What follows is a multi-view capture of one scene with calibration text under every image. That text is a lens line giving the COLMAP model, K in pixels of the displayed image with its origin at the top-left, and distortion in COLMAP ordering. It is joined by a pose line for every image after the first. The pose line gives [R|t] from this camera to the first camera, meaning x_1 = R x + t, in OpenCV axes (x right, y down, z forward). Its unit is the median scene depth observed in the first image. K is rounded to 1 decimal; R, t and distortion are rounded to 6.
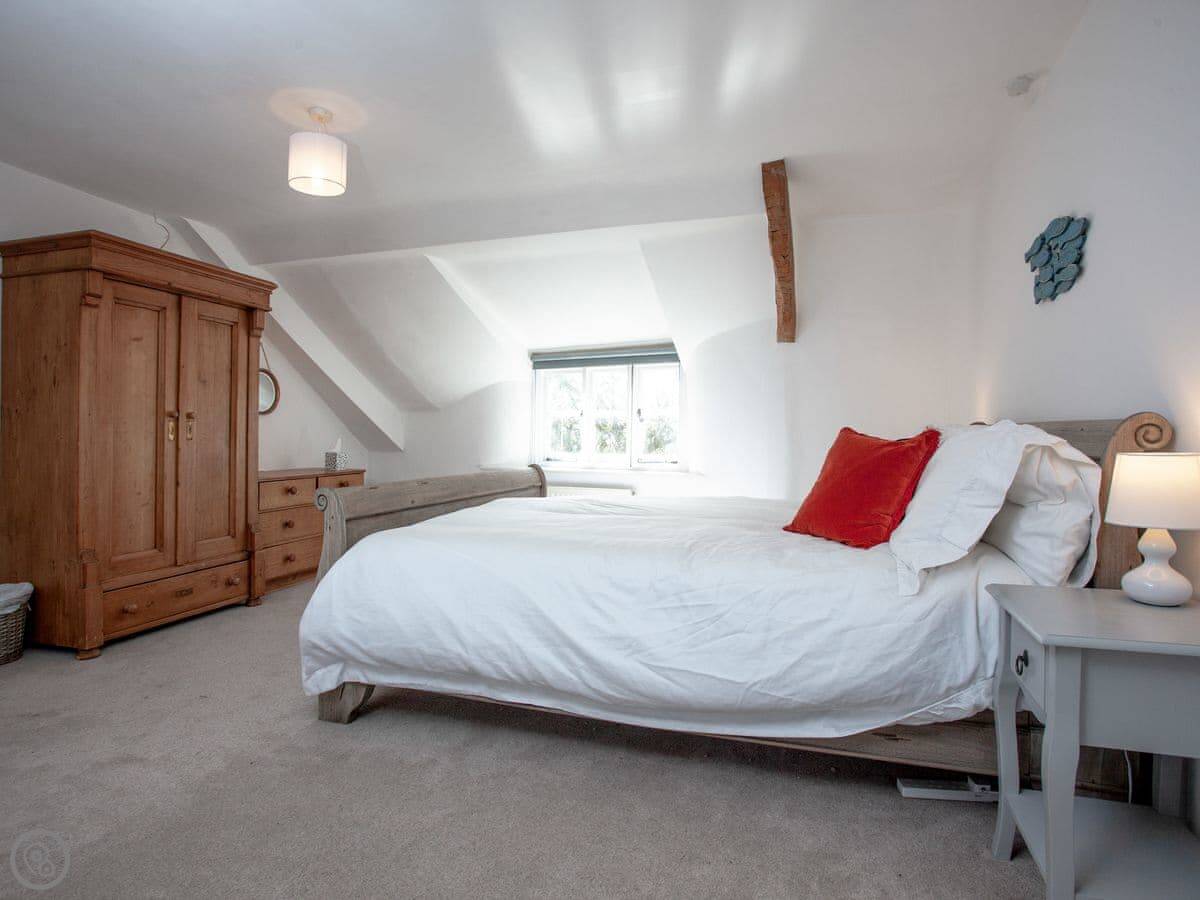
lens RADIAL K [[635.1, 0, 598.8], [0, 635.1, 429.6], [0, 0, 1]] dist [-0.048689, 0.000058]
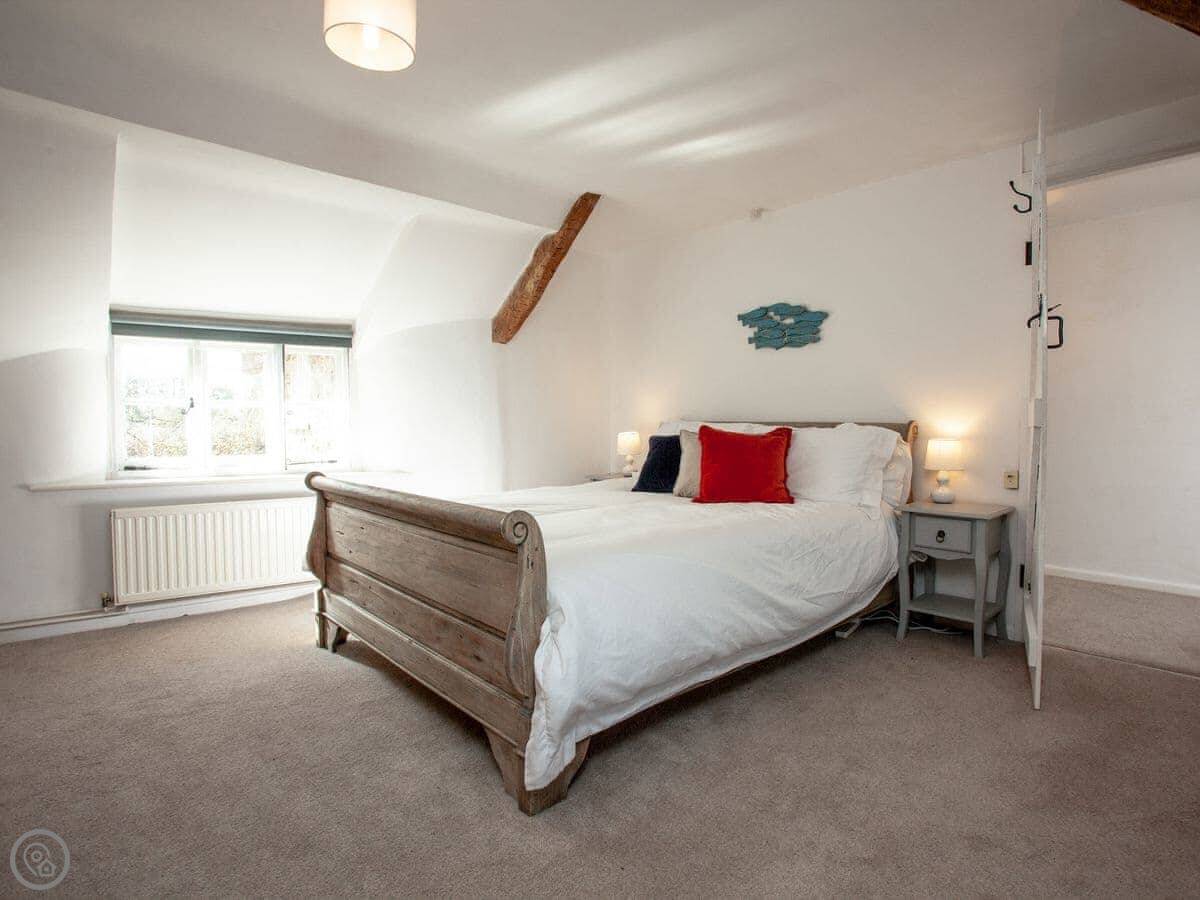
lens RADIAL K [[661.4, 0, 629.3], [0, 661.4, 448.6], [0, 0, 1]] dist [-0.031676, 0.000636]
pose [[0.458242, -0.037631, 0.888030, -1.242708], [-0.000728, 0.999087, 0.042713, -0.019846], [-0.888827, -0.020220, 0.457796, 0.616025]]
